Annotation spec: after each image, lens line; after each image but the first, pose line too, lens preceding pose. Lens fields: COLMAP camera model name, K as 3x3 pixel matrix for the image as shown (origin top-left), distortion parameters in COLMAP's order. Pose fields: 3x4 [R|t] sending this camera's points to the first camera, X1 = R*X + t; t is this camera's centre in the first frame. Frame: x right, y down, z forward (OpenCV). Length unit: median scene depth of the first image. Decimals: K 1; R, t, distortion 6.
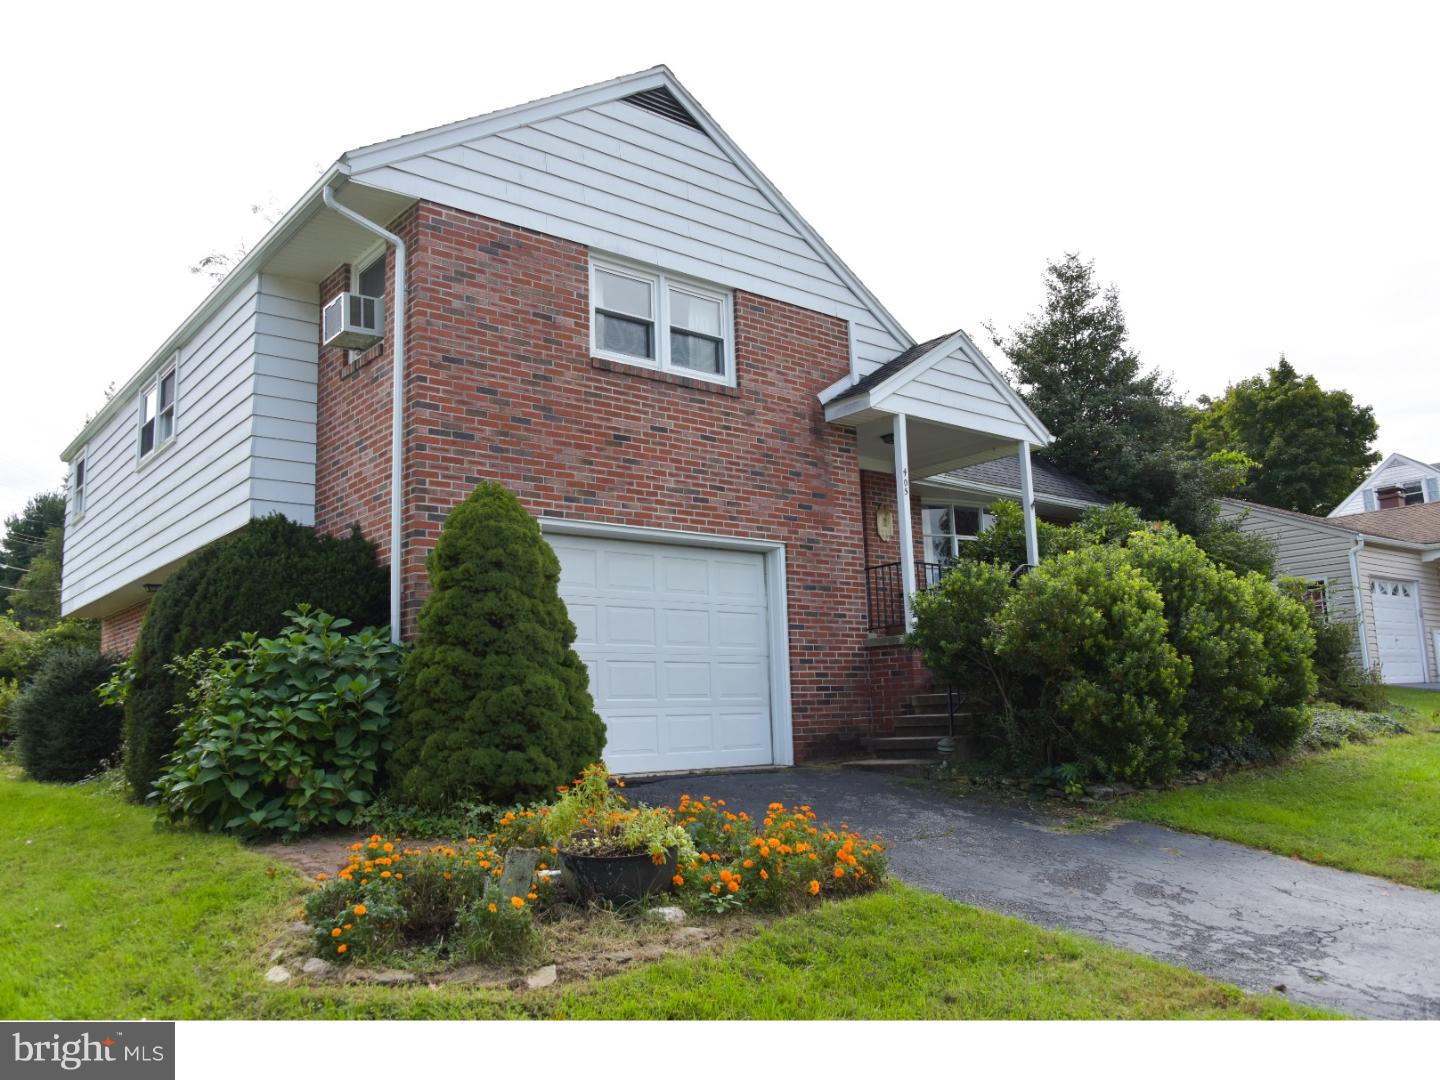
lens RADIAL K [[1137.0, 0, 716.7], [0, 1137.0, 546.5], [0, 0, 1]] dist [-0.060129, 0.043226]
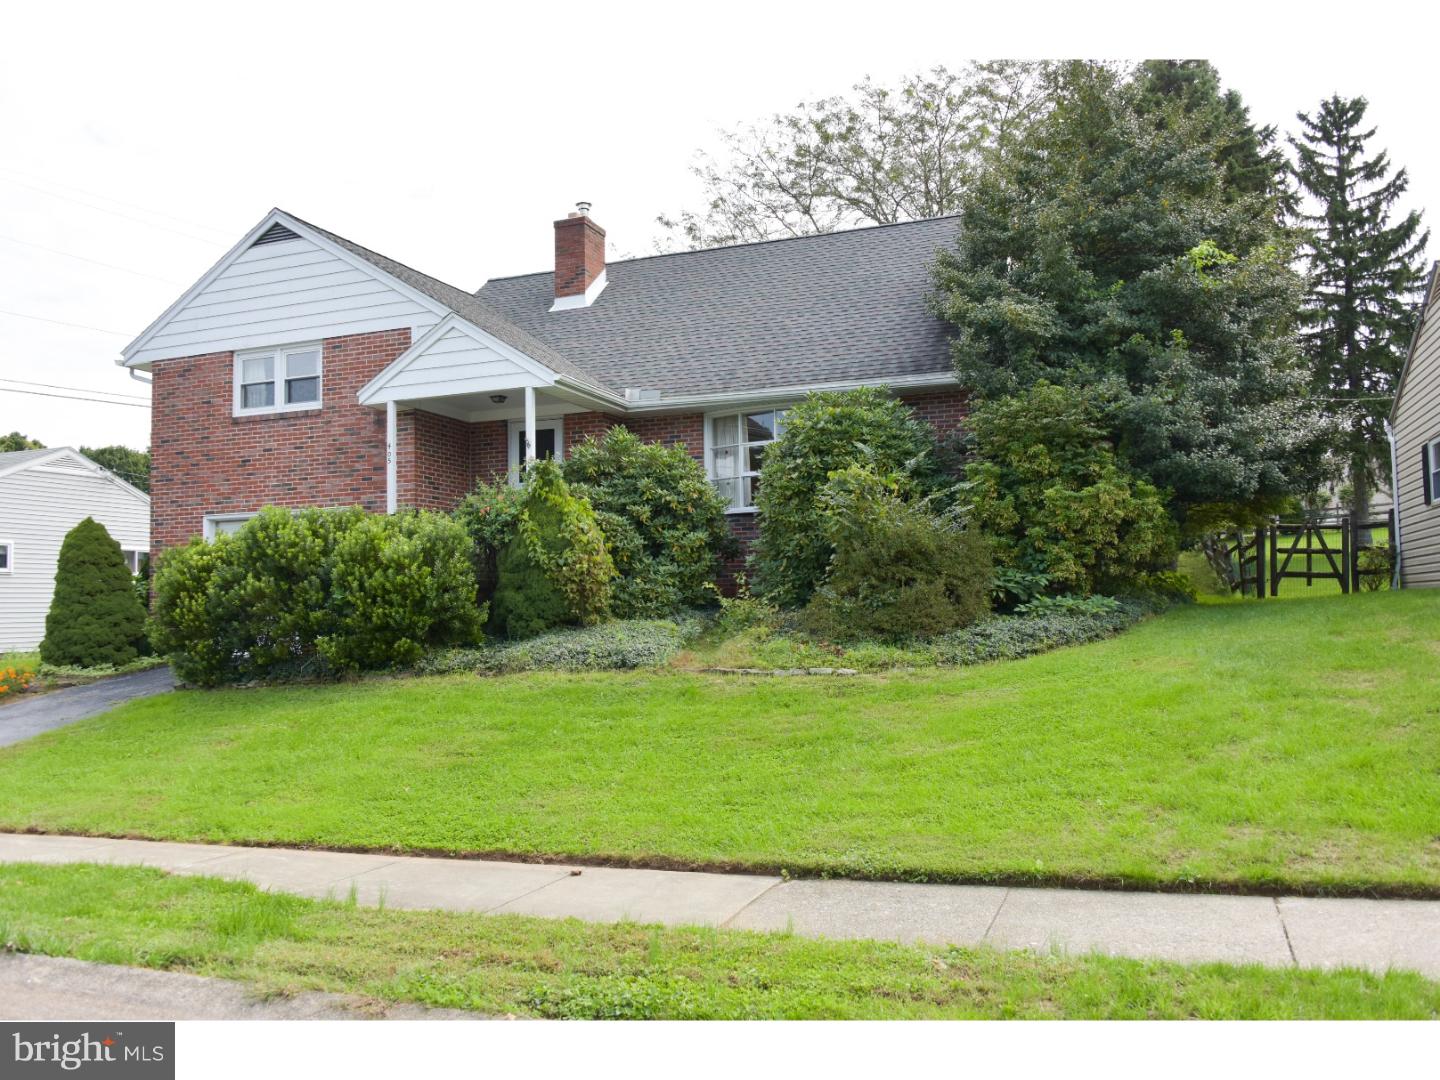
lens RADIAL K [[1137.0, 0, 716.7], [0, 1137.0, 546.5], [0, 0, 1]] dist [-0.060129, 0.043226]
pose [[0.487994, -0.016670, -0.872688, 1.629545], [0.138306, 0.988663, 0.058453, 0.028373], [0.861820, -0.149223, 0.484767, 0.720898]]
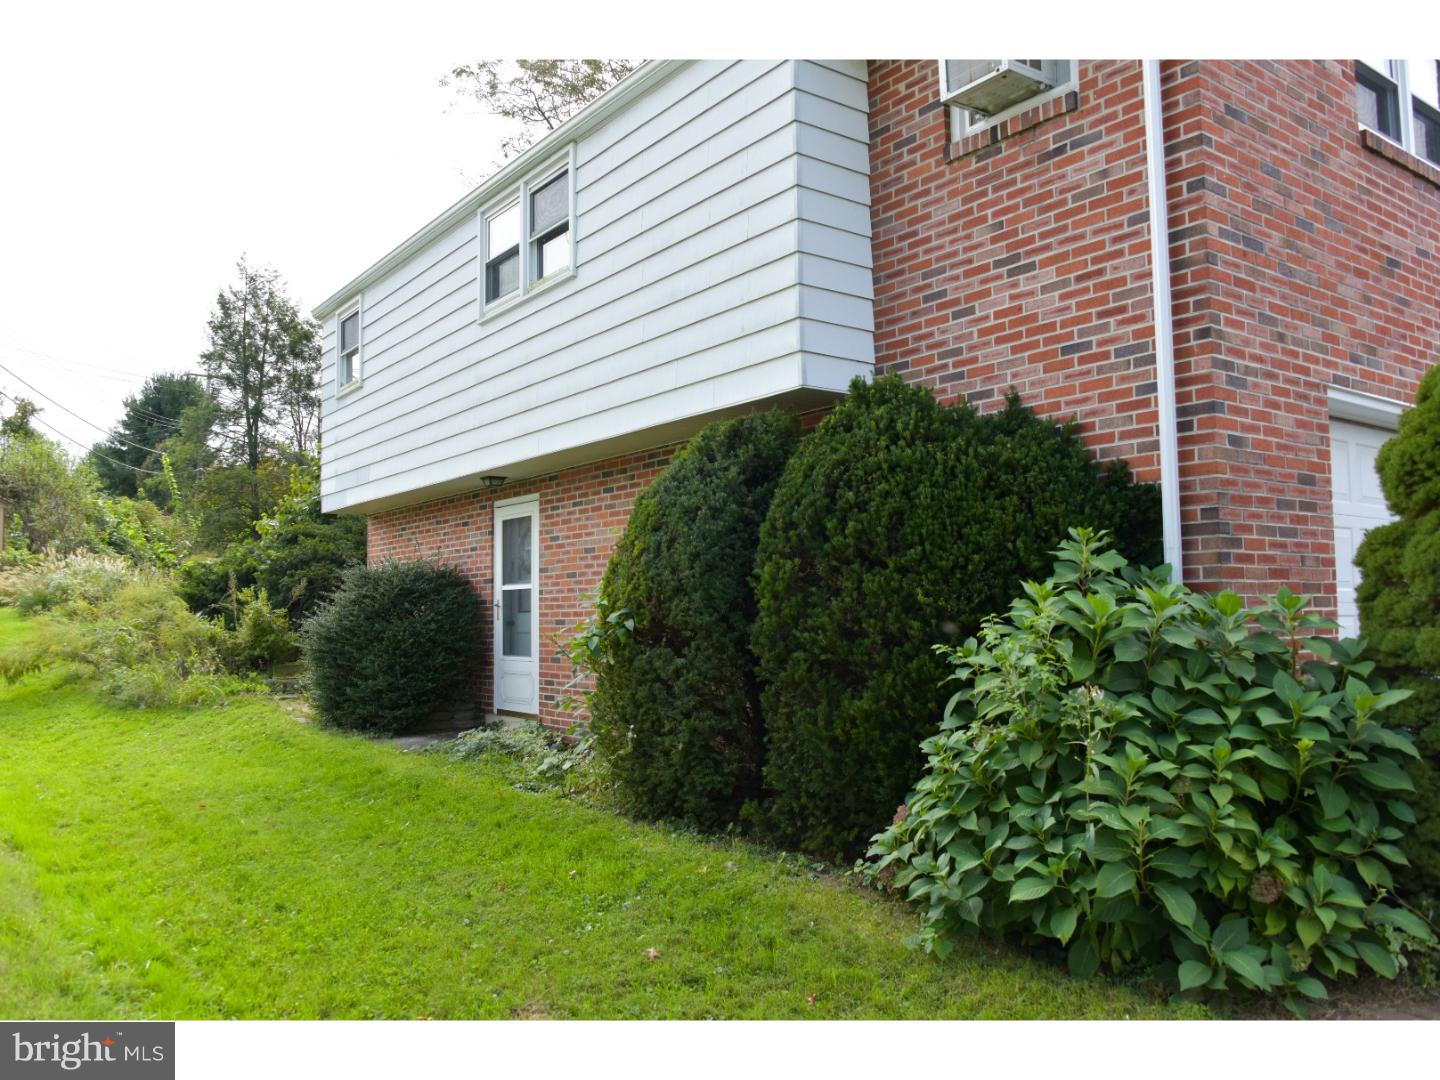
lens RADIAL K [[1137.0, 0, 716.7], [0, 1137.0, 546.5], [0, 0, 1]] dist [-0.060129, 0.043226]
pose [[0.997935, 0.022180, -0.060278, -0.390896], [-0.016317, 0.995241, 0.096066, 0.006822], [0.062122, -0.094884, 0.993548, 0.324709]]
